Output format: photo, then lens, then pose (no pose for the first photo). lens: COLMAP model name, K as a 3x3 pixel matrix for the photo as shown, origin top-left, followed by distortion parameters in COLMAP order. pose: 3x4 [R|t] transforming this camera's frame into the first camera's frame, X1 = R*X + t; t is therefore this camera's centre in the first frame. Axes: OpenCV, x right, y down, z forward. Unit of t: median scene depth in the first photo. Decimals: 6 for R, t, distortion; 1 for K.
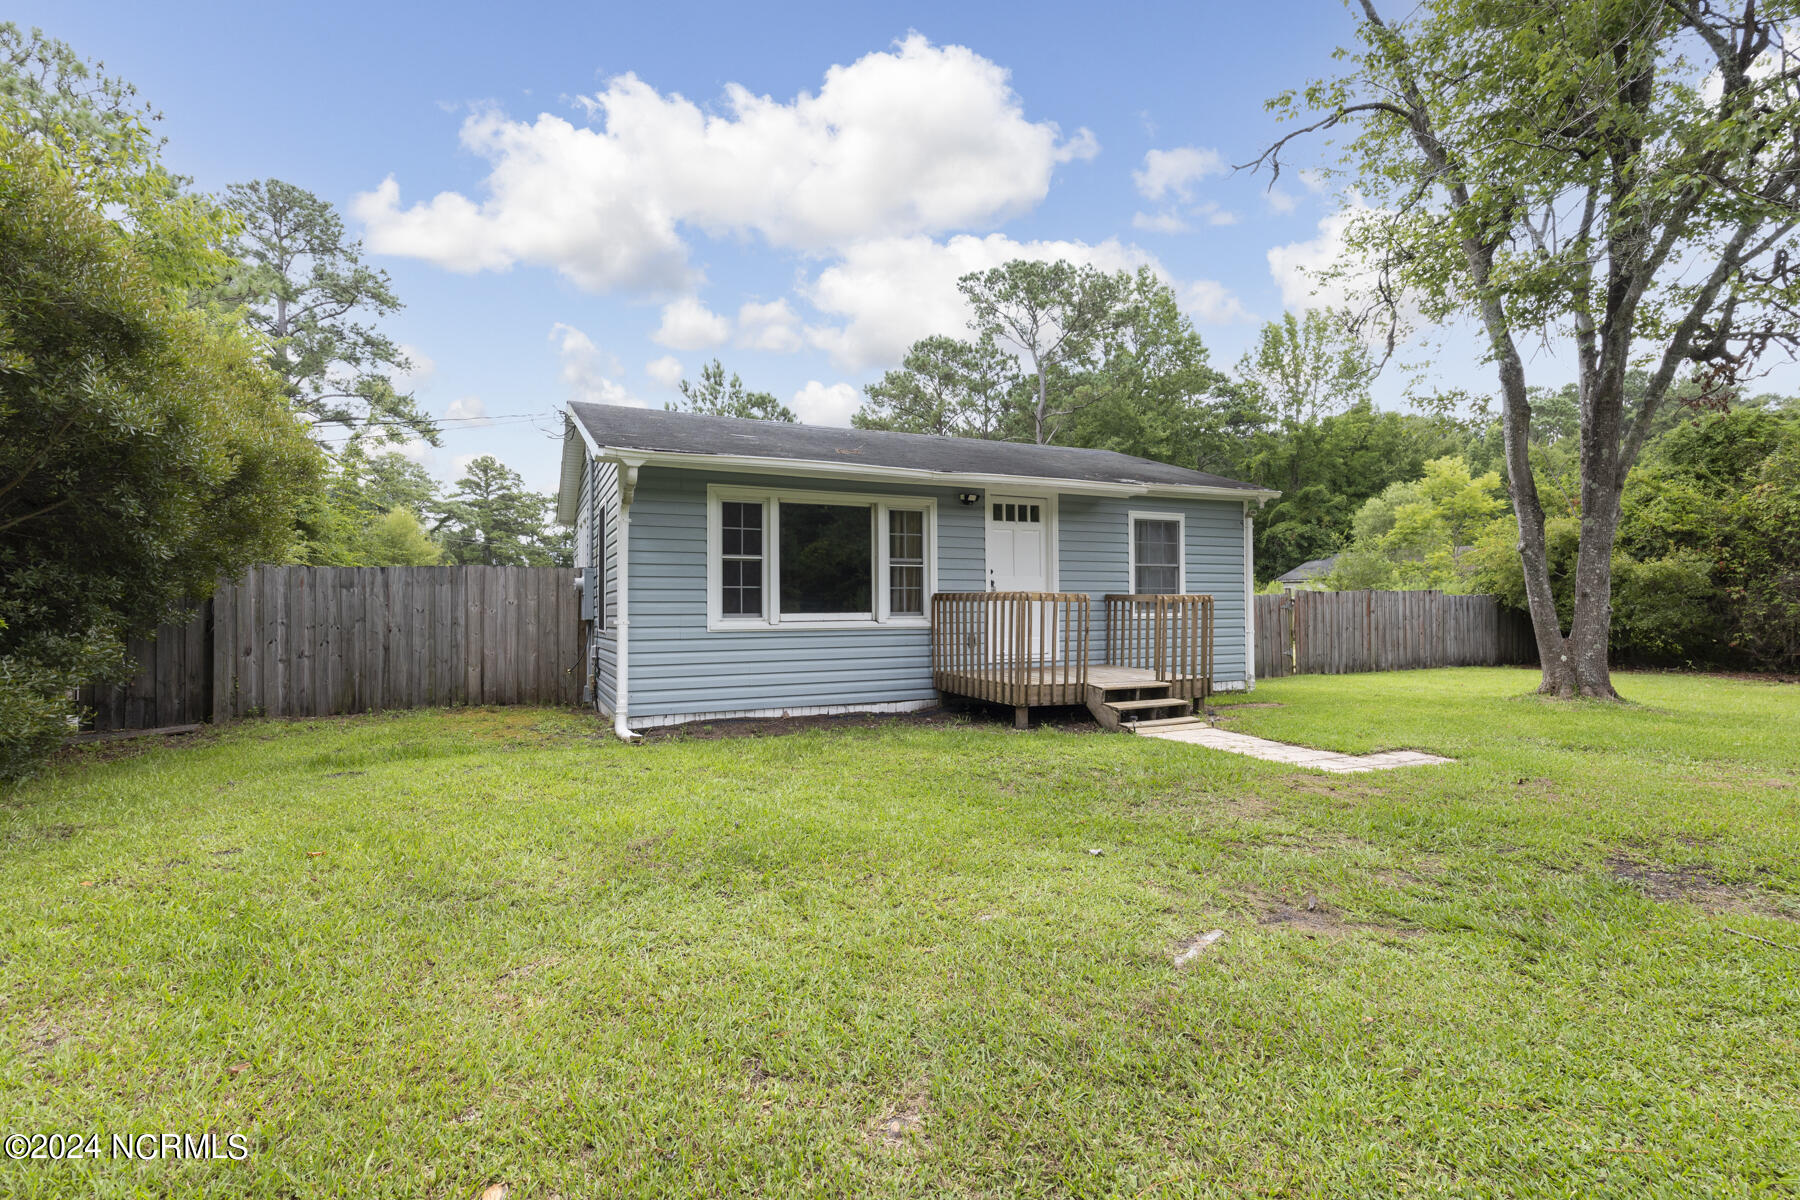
lens RADIAL K [[854.2, 0, 900.0], [0, 854.2, 600.0], [0, 0, 1]] dist [0.003479, 0.000100]
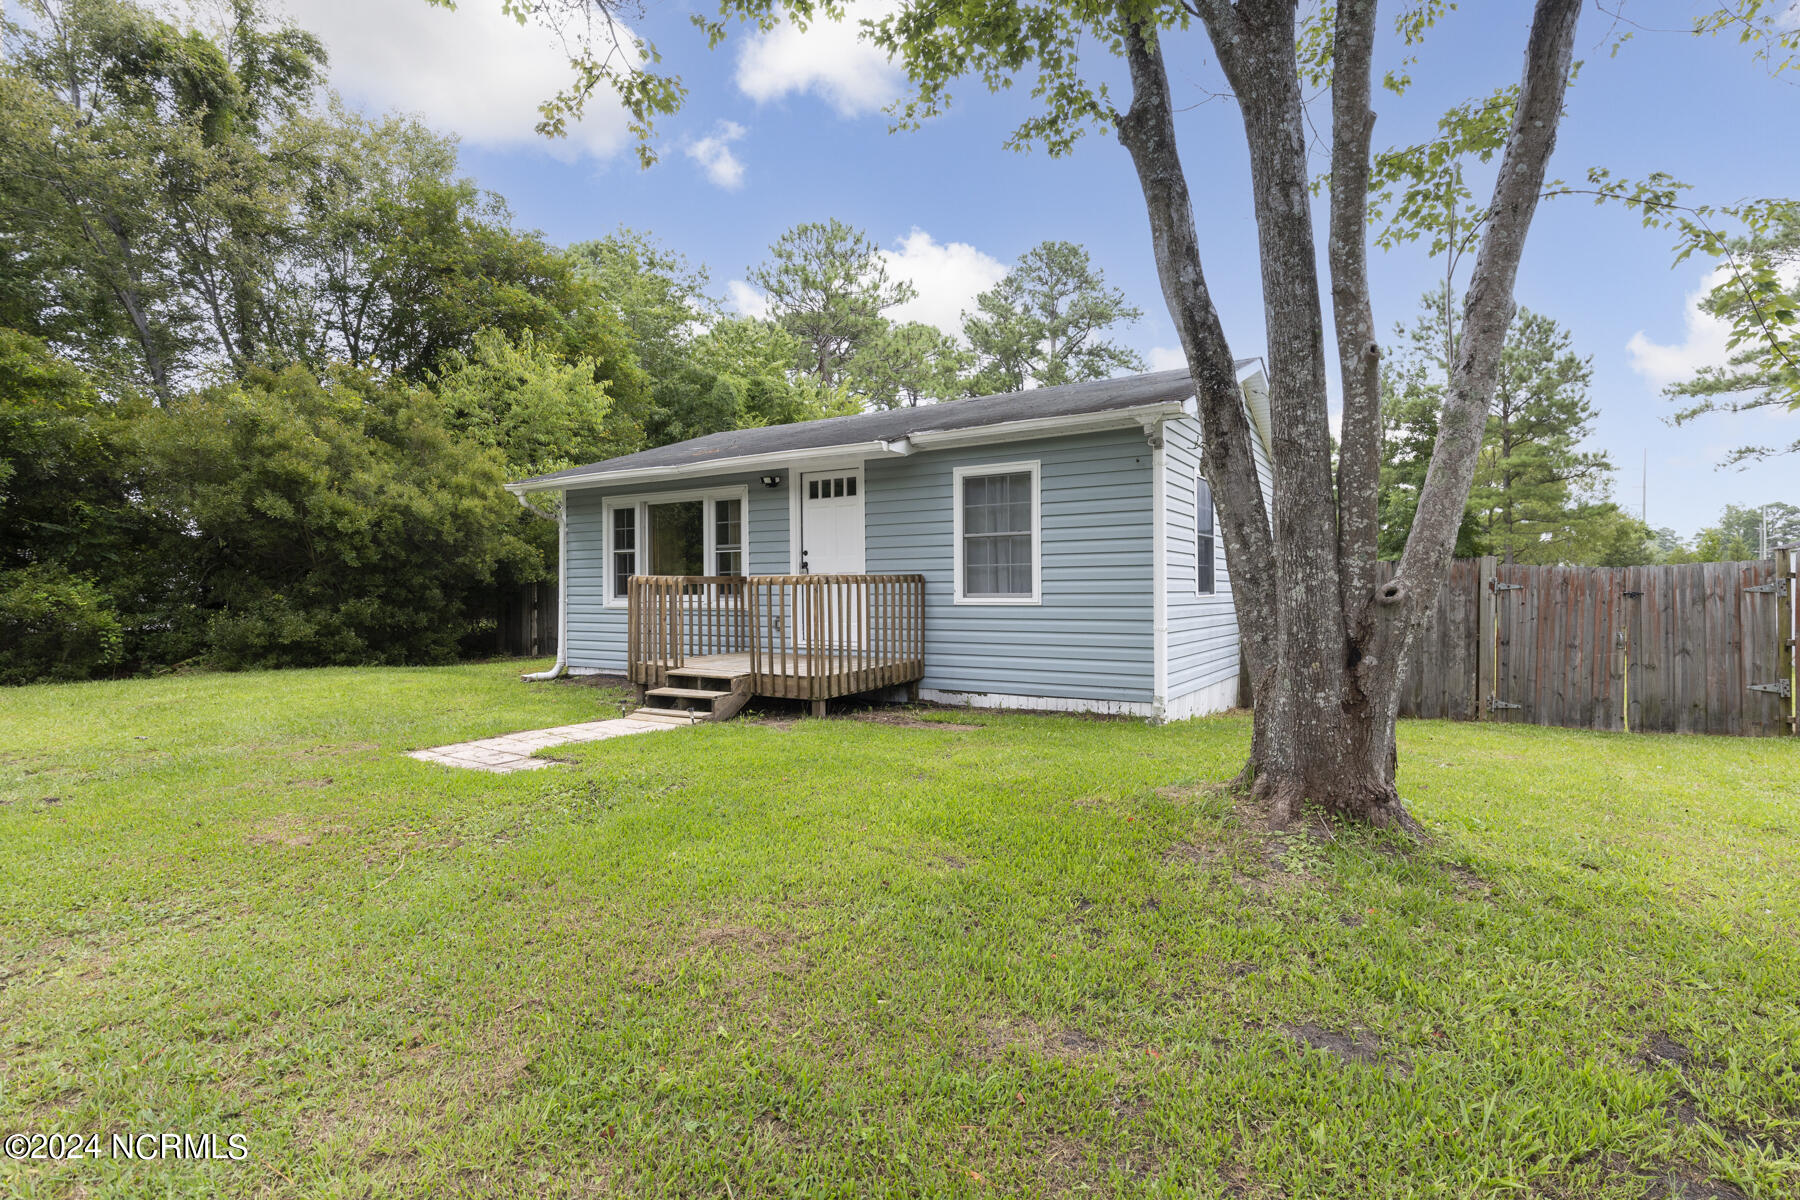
lens RADIAL K [[911.3, 0, 900.0], [0, 911.3, 600.0], [0, 0, 1]] dist [-0.000364, -0.000041]
pose [[0.519531, 0.009533, -0.854398, 1.028073], [0.008828, 0.999824, 0.016524, 0.003617], [0.854406, -0.016127, 0.519356, 0.551307]]
